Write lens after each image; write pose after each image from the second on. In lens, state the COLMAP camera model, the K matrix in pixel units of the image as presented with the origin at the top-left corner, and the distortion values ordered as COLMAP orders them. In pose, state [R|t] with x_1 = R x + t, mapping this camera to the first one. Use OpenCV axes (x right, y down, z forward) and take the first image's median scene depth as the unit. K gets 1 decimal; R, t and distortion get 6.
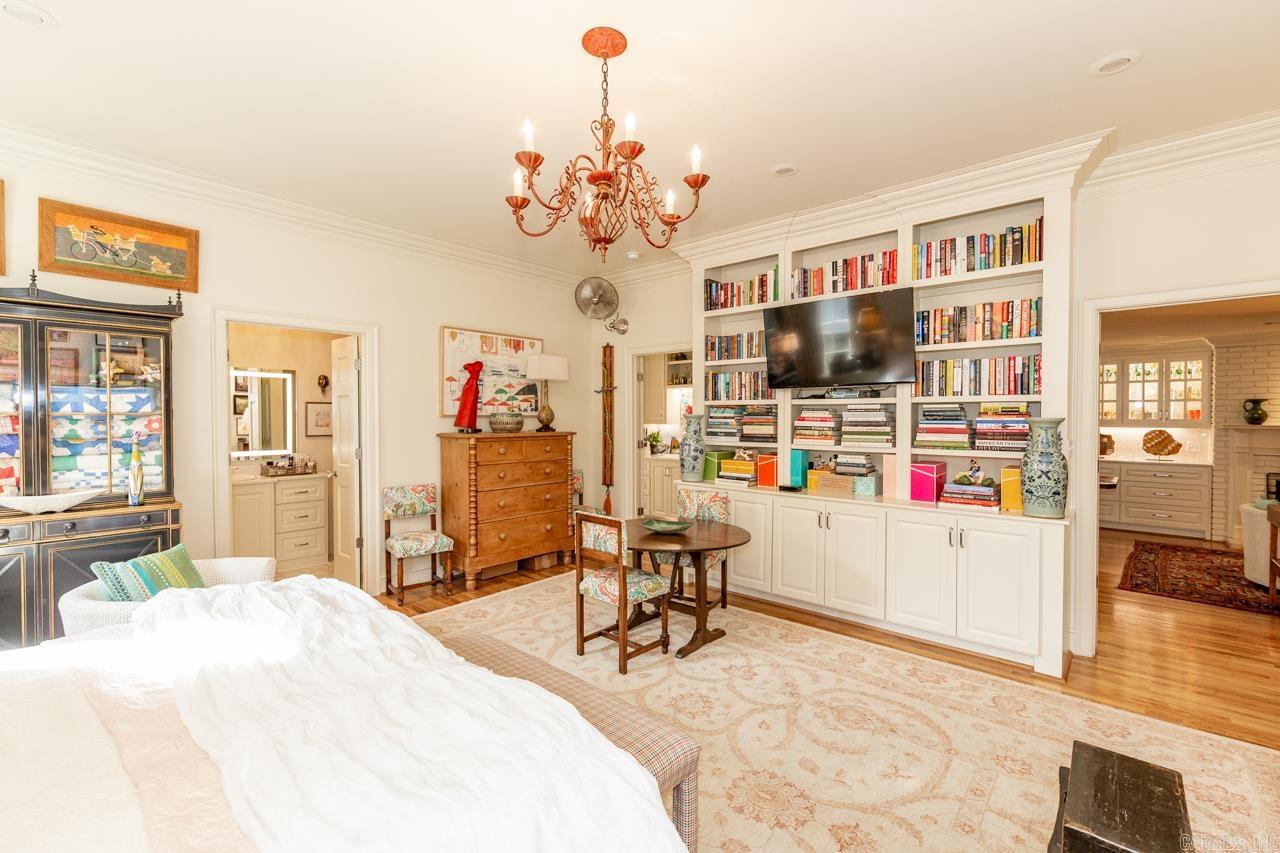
lens RADIAL K [[560.6, 0, 646.0], [0, 560.6, 422.6], [0, 0, 1]] dist [0.003258, -0.000264]
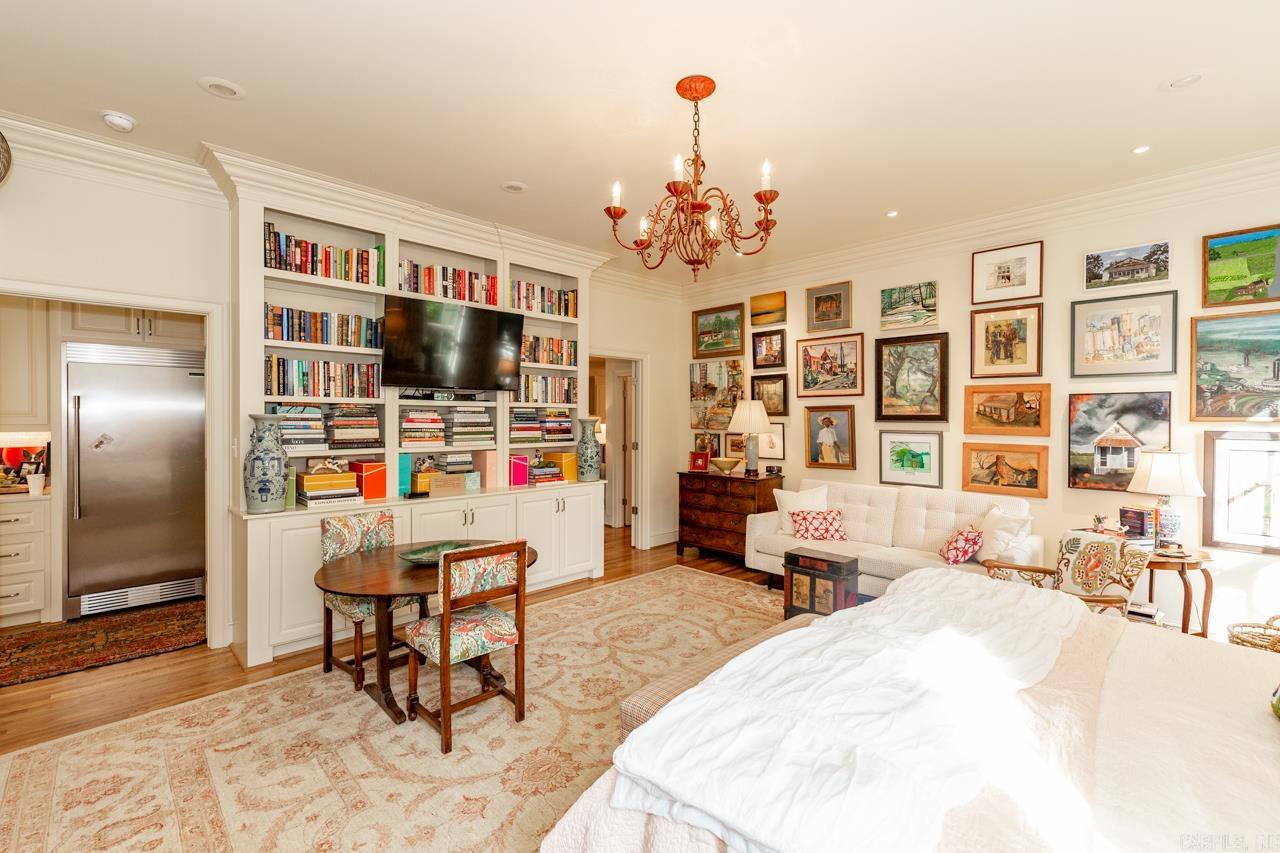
lens RADIAL K [[560.6, 0, 641.7], [0, 560.6, 420.2], [0, 0, 1]] dist [0.003258, -0.000264]
pose [[0.061683, -0.004372, 0.998086, -0.683014], [0.009735, 0.999945, 0.003778, -0.007201], [-0.998048, 0.009483, 0.061722, 0.591830]]
